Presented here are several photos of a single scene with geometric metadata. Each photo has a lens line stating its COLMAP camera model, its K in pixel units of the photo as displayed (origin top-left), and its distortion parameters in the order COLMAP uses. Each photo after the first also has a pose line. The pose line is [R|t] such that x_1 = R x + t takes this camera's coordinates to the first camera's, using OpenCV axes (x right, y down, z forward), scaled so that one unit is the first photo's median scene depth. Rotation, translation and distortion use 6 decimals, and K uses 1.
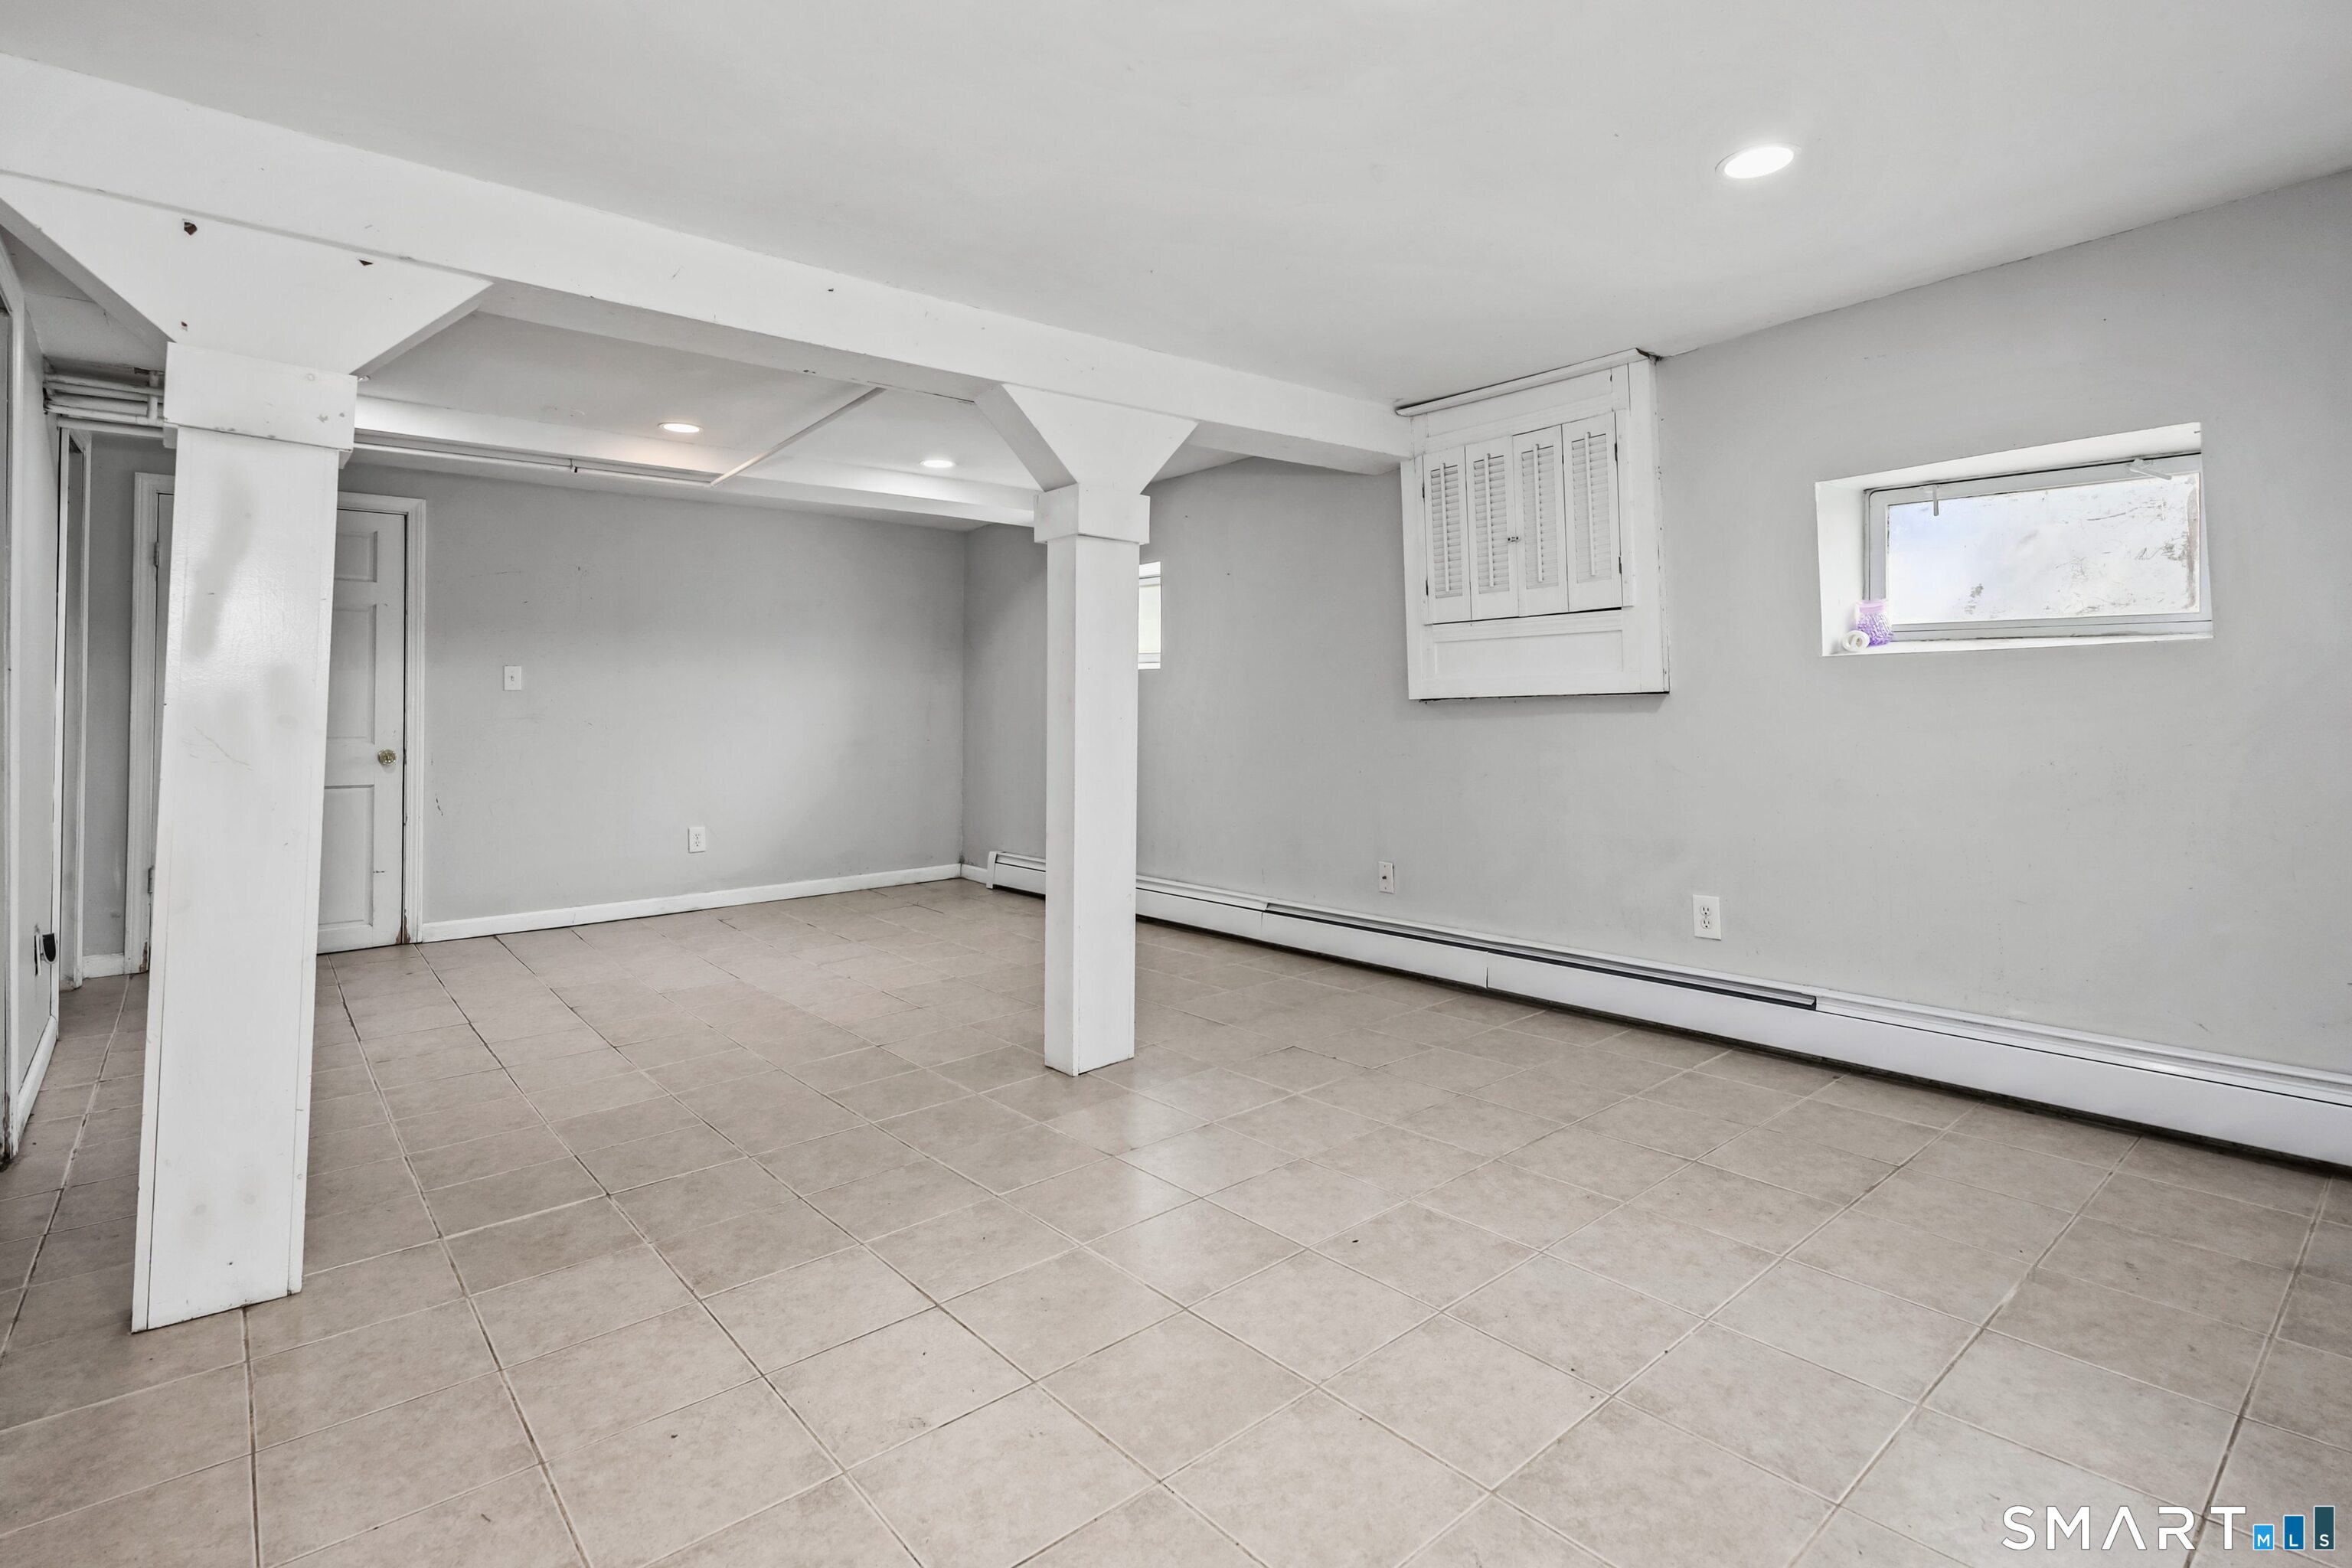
lens RADIAL K [[1094.0, 0, 1176.7], [0, 1094.0, 738.4], [0, 0, 1]] dist [0.000523, 0.000421]
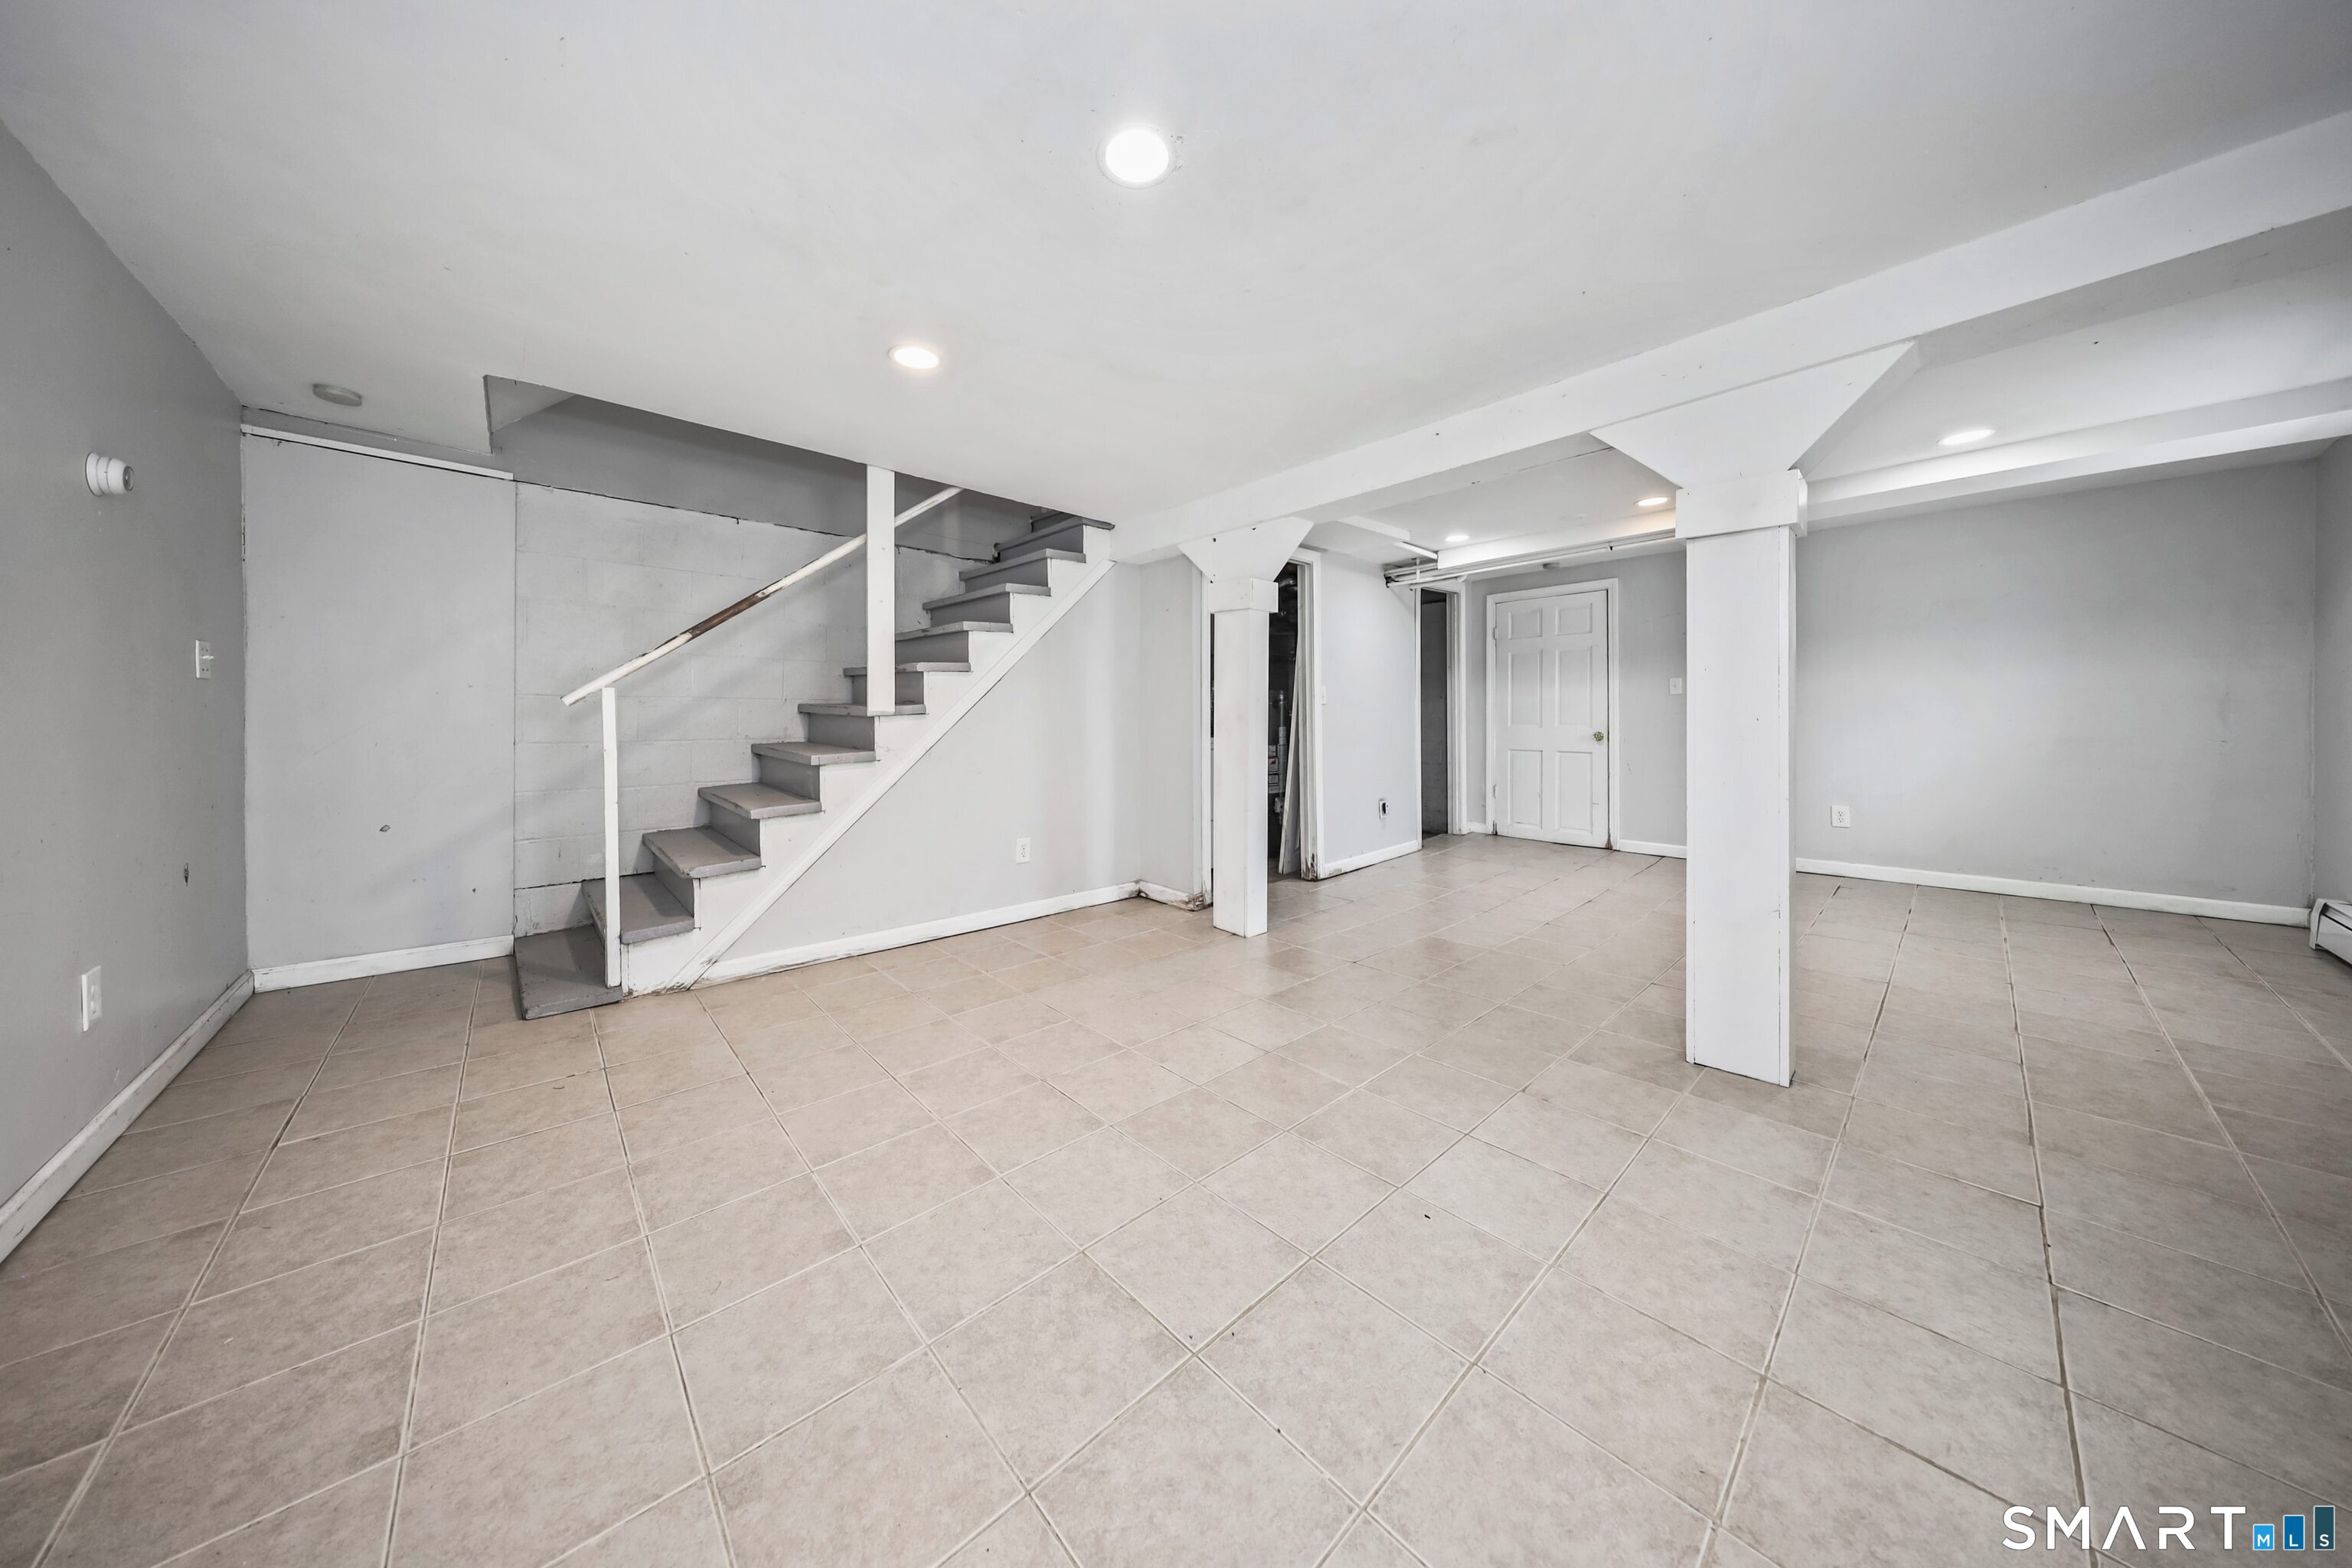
lens RADIAL K [[709.3, 0, 1167.6], [0, 709.3, 734.6], [0, 0, 1]] dist [0.000152, 0.000044]
pose [[0.049107, 0.030008, -0.998343, 0.535589], [-0.013909, 0.999472, 0.029358, -0.013783], [0.998697, 0.012444, 0.049498, 0.464490]]
